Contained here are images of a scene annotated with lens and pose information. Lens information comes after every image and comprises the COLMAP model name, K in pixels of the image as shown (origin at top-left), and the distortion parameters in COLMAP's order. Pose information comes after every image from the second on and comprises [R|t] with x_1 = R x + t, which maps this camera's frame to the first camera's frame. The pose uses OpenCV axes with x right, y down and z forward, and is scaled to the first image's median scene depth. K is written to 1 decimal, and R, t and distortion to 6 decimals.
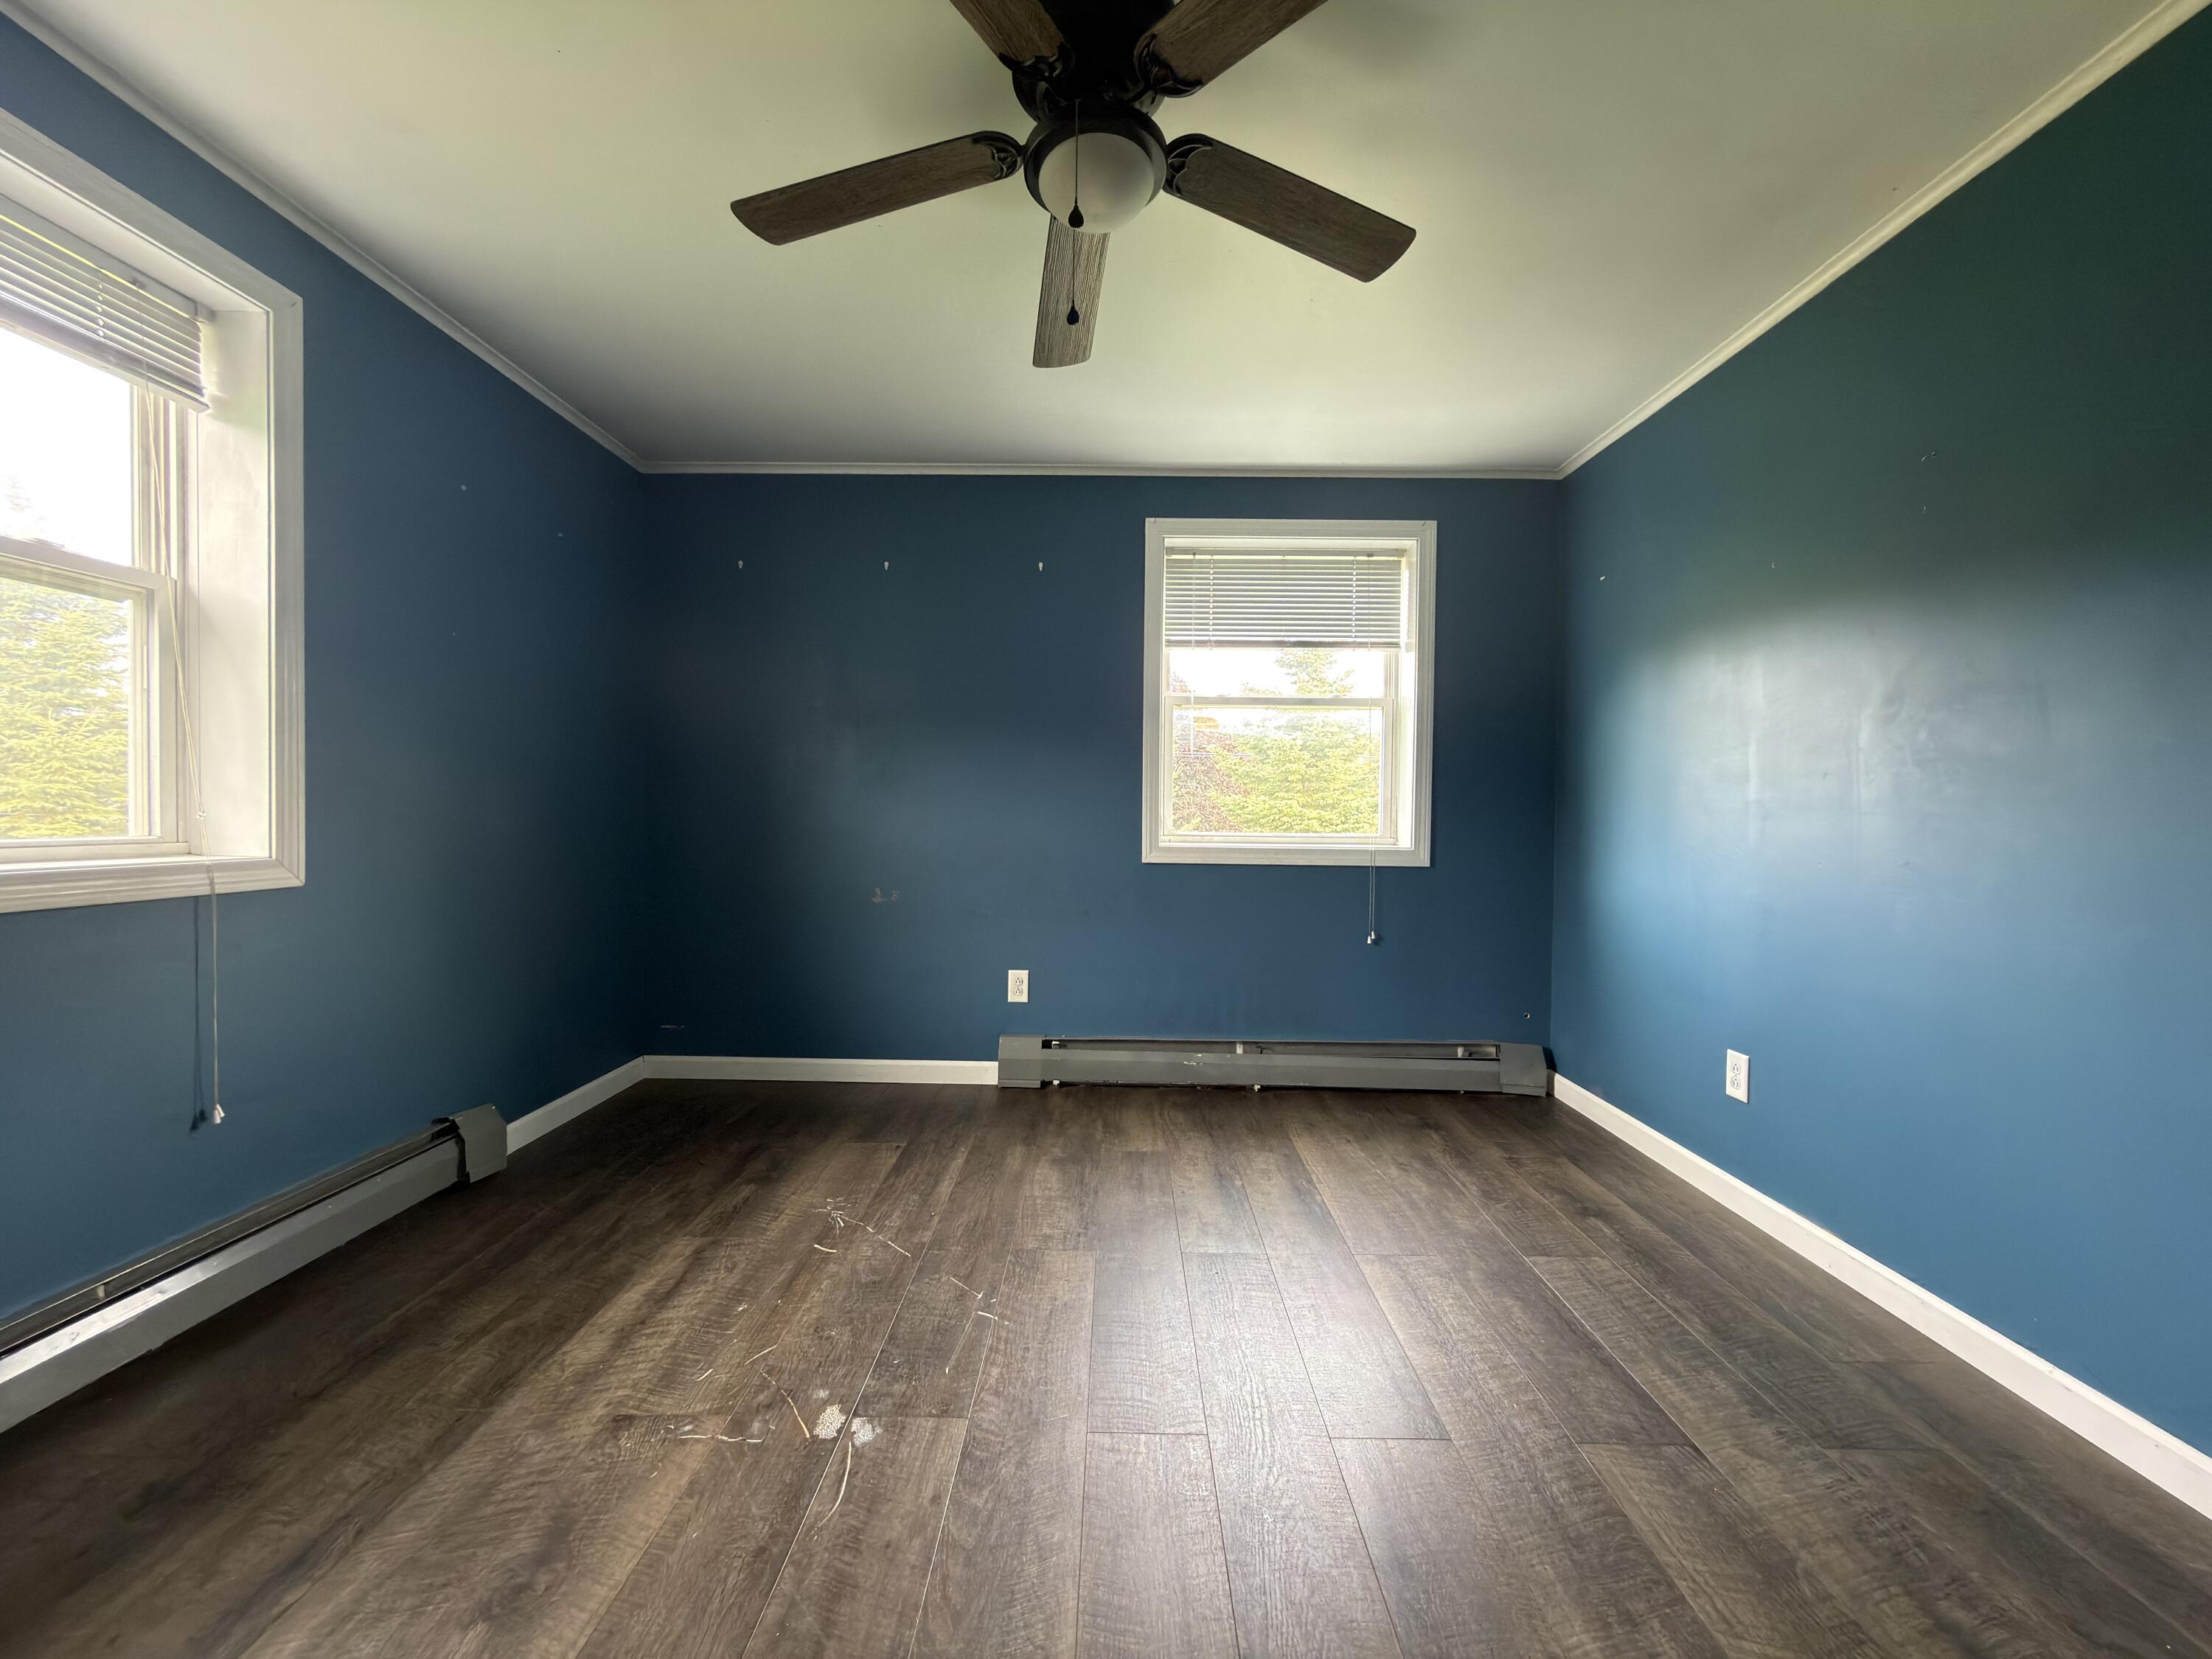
lens RADIAL K [[878.8, 0, 1110.2], [0, 878.8, 832.5], [0, 0, 1]] dist [-0.000805, 0.000085]
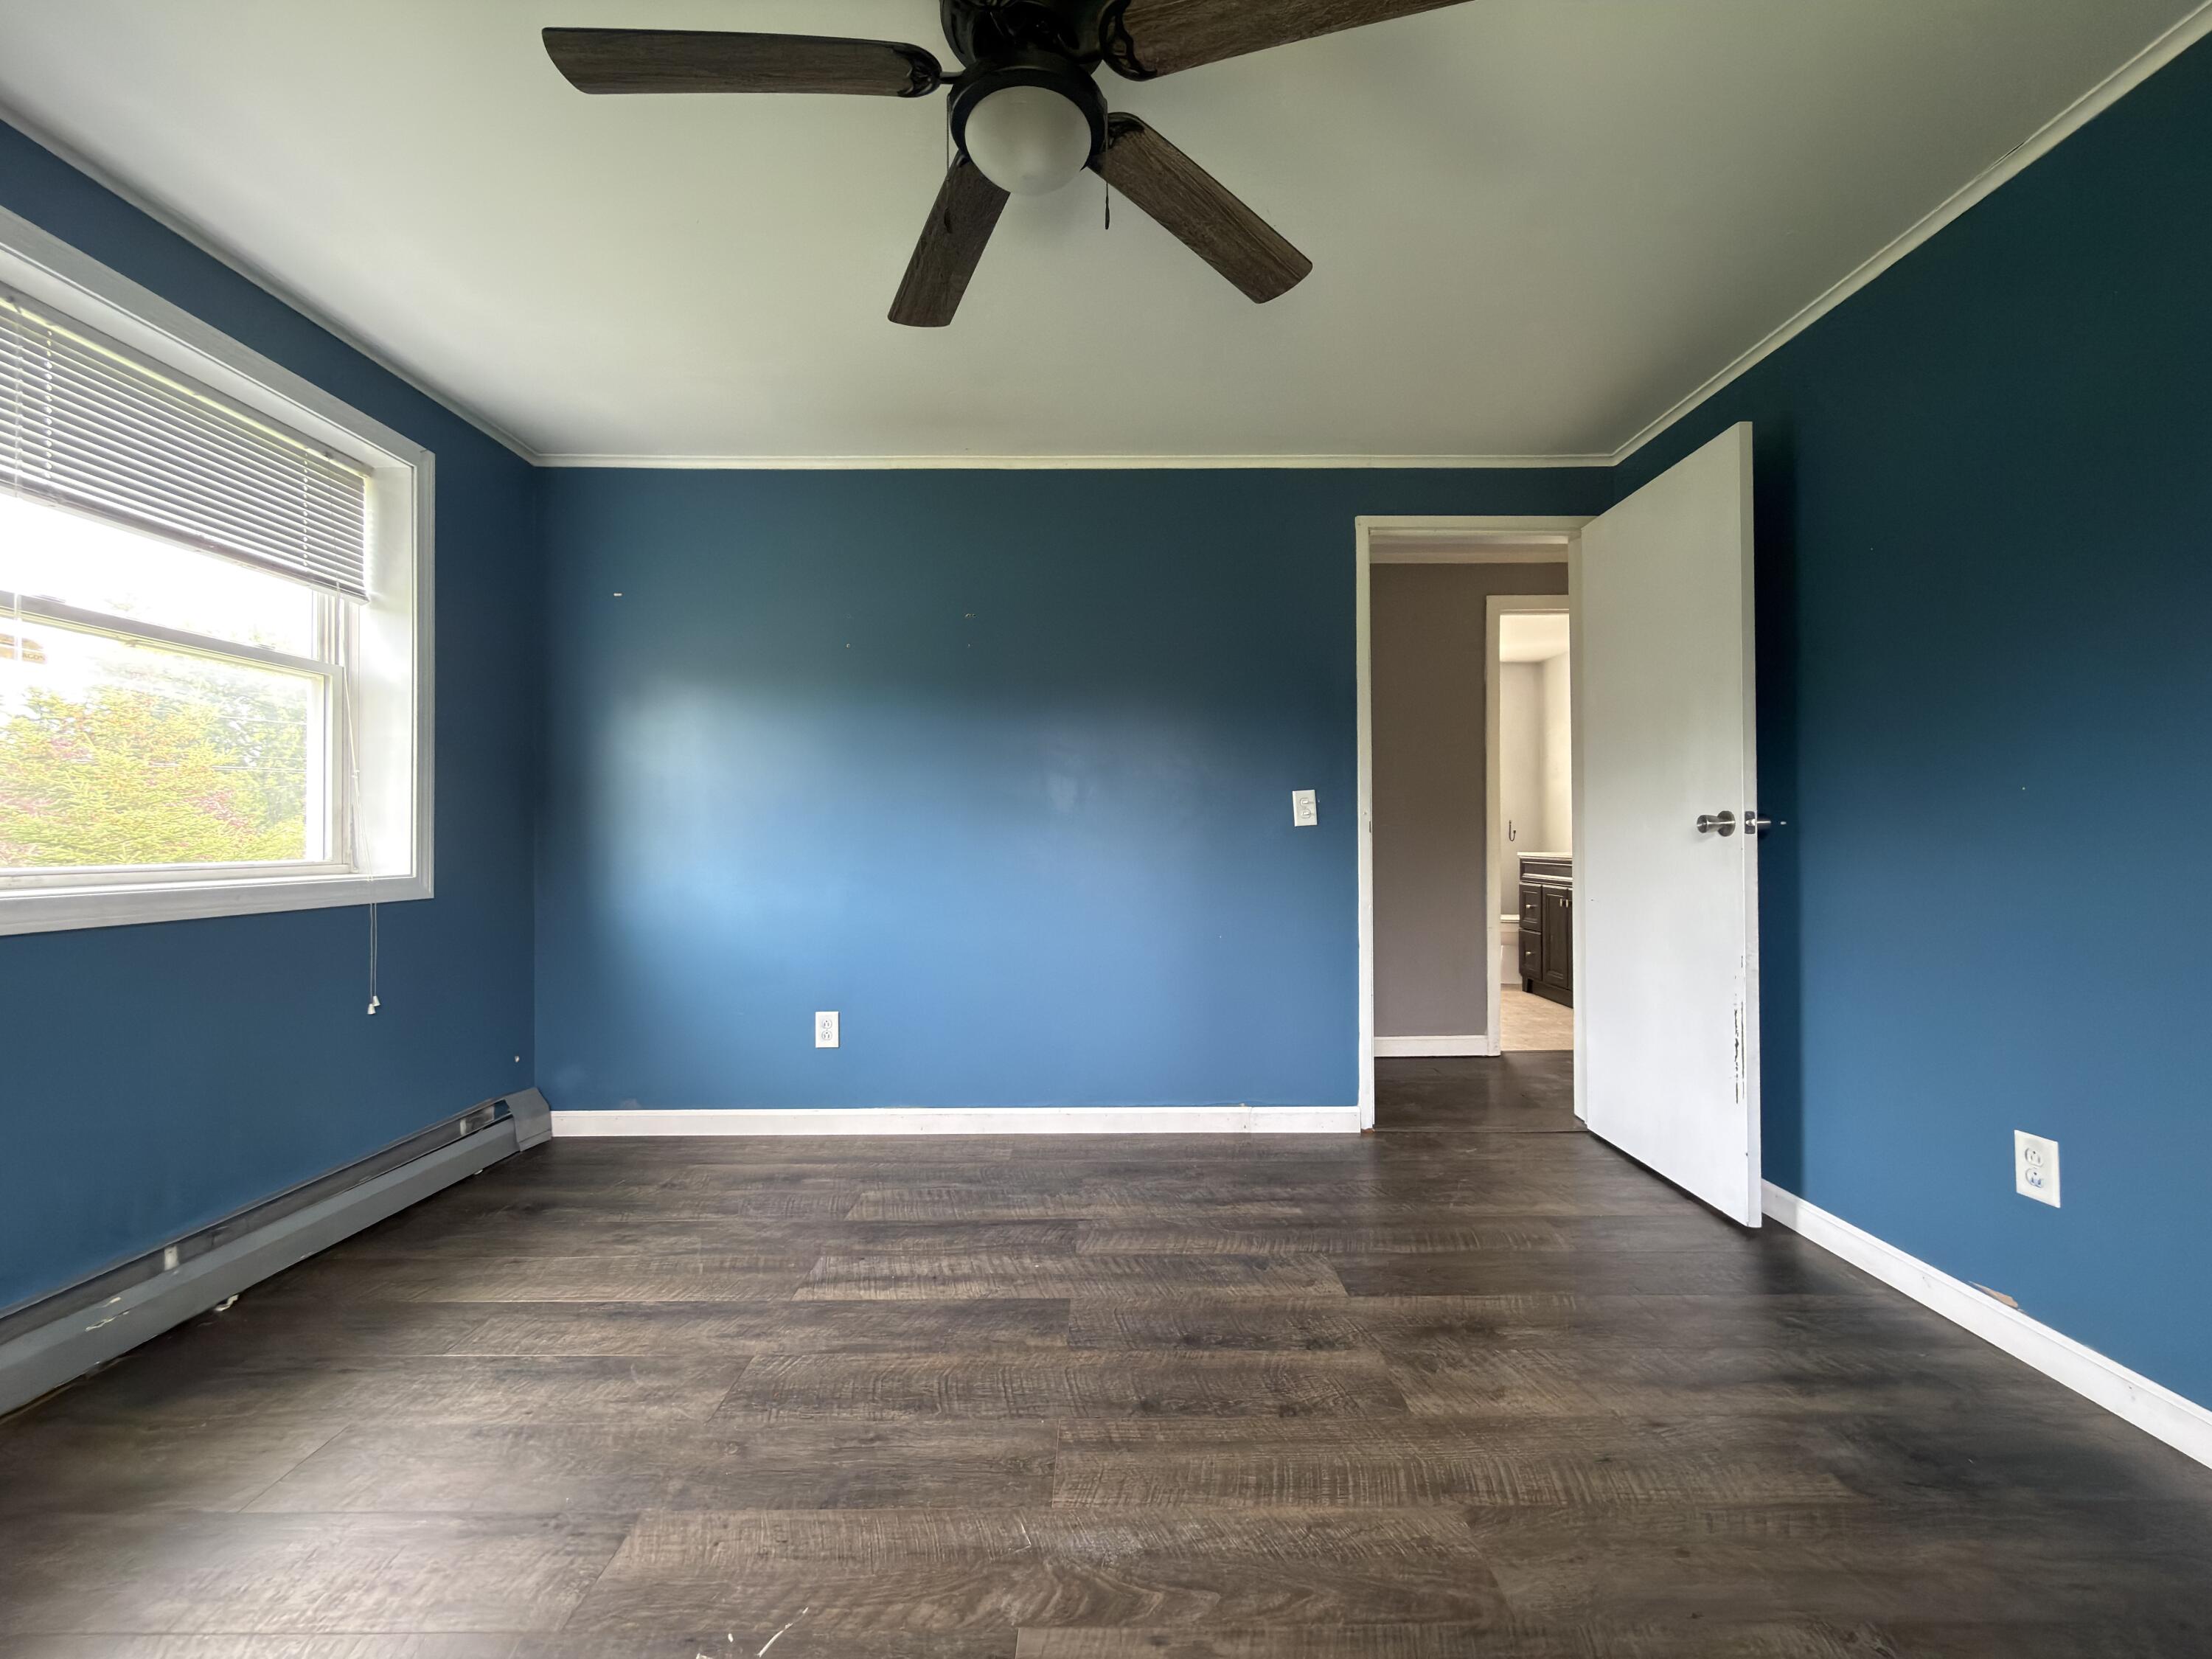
lens RADIAL K [[878.8, 0, 1110.2], [0, 878.8, 832.5], [0, 0, 1]] dist [-0.000805, 0.000085]
pose [[-0.011761, -0.004656, 0.999920, -0.657108], [0.026450, 0.999638, 0.004966, -0.010464], [-0.999581, 0.026506, -0.011633, 0.659852]]
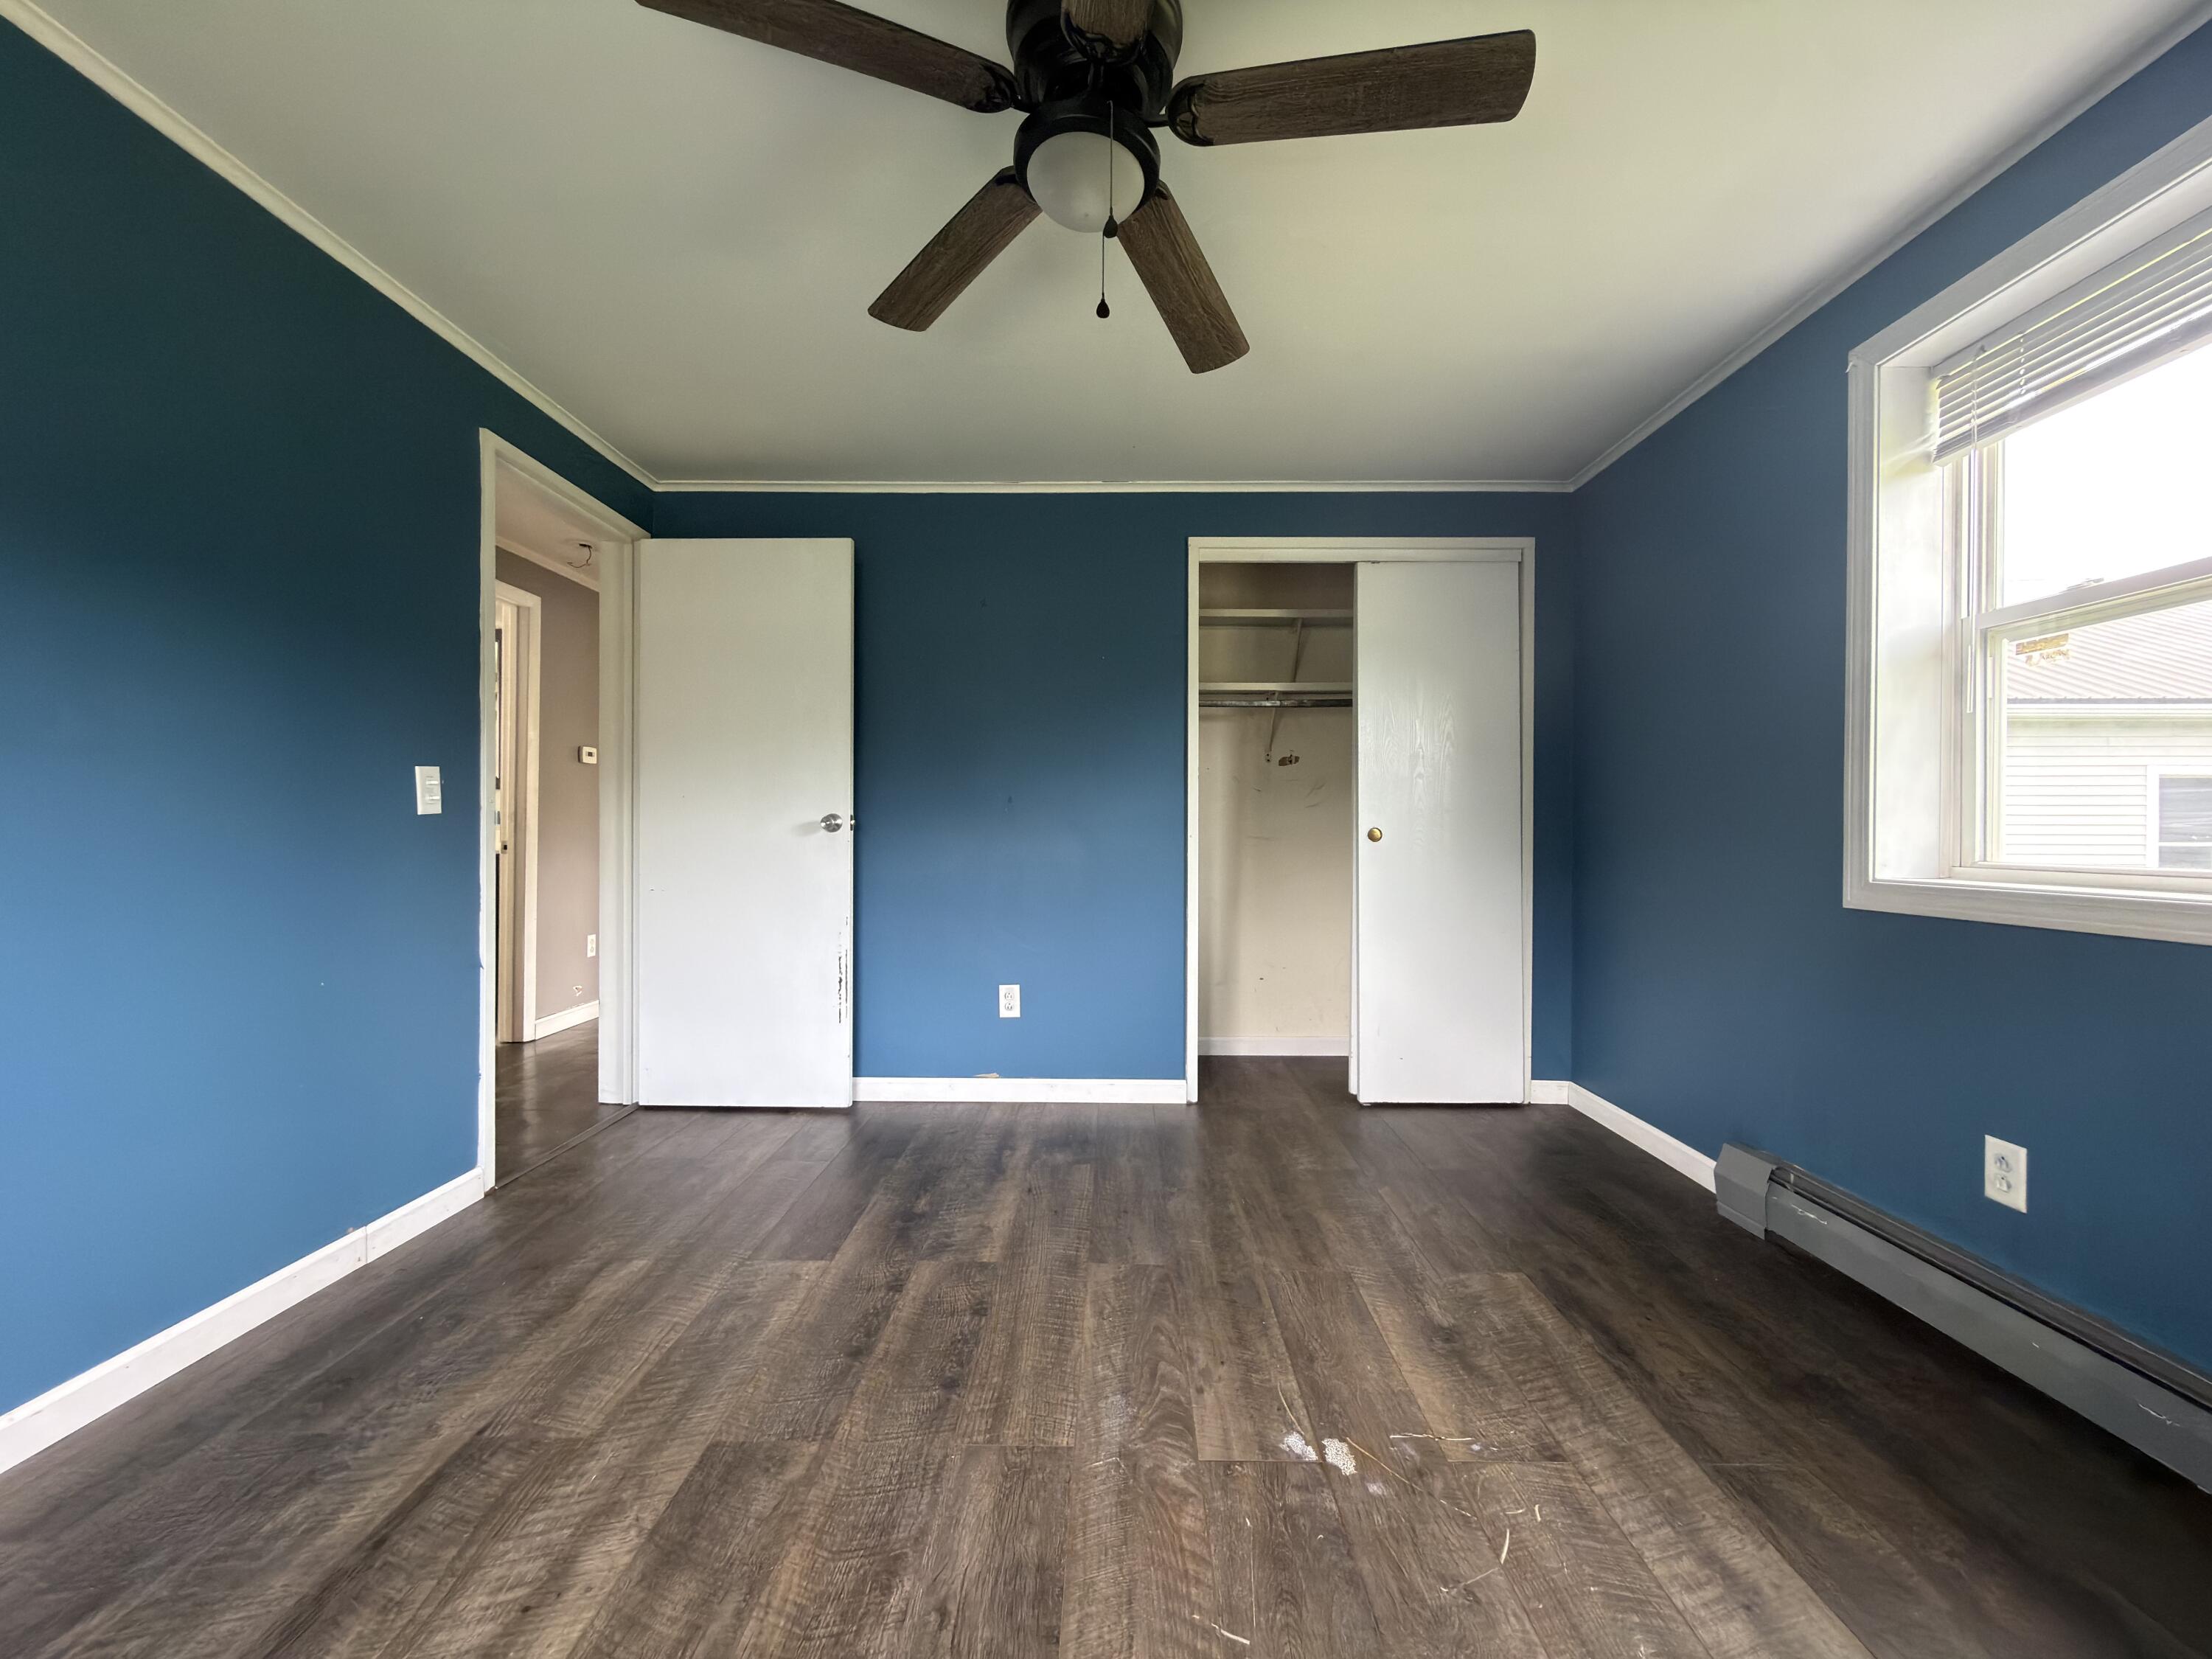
lens RADIAL K [[878.8, 0, 1110.2], [0, 878.8, 832.5], [0, 0, 1]] dist [-0.000805, 0.000085]
pose [[-0.999838, -0.017832, -0.002409, -0.037006], [-0.017883, 0.999568, 0.023303, -0.023461], [0.001993, 0.023342, -0.999726, 1.398285]]
